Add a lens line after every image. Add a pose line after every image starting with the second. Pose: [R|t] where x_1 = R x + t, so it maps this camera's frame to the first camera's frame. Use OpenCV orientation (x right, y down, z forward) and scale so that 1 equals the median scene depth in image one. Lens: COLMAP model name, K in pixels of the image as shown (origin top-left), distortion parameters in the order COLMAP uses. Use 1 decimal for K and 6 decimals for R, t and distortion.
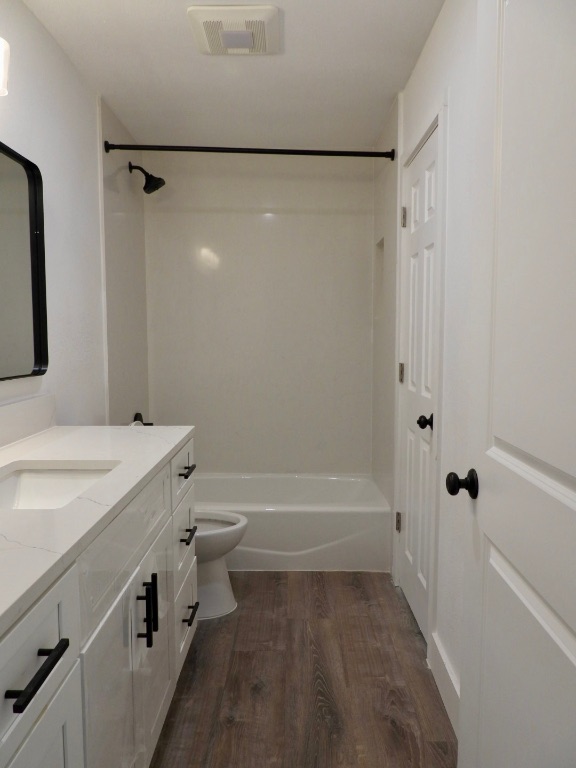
lens RADIAL K [[546.8, 0, 286.9], [0, 546.8, 381.6], [0, 0, 1]] dist [-0.028457, 0.017145]
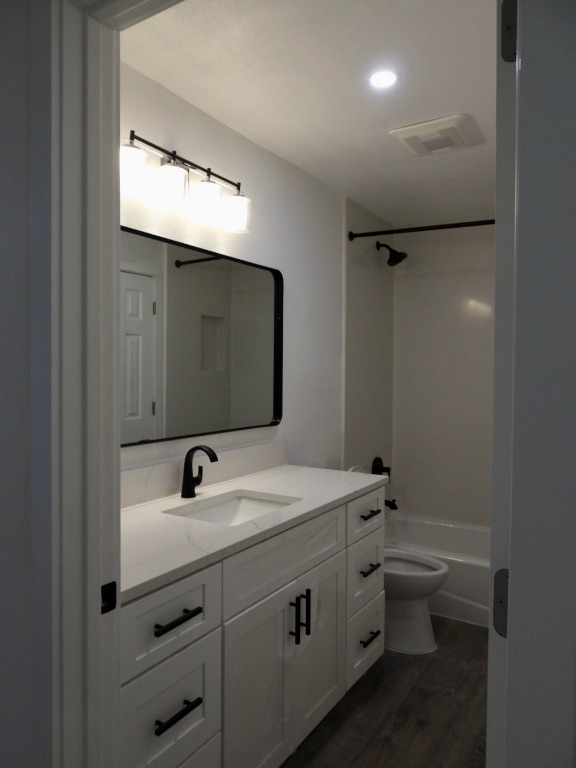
lens RADIAL K [[546.8, 0, 289.1], [0, 546.8, 377.4], [0, 0, 1]] dist [-0.028457, 0.017145]
pose [[0.848255, 0.010273, -0.529488, 0.257283], [-0.049524, 0.996969, -0.059996, -0.046711], [0.527267, 0.077115, 0.846193, -0.108245]]
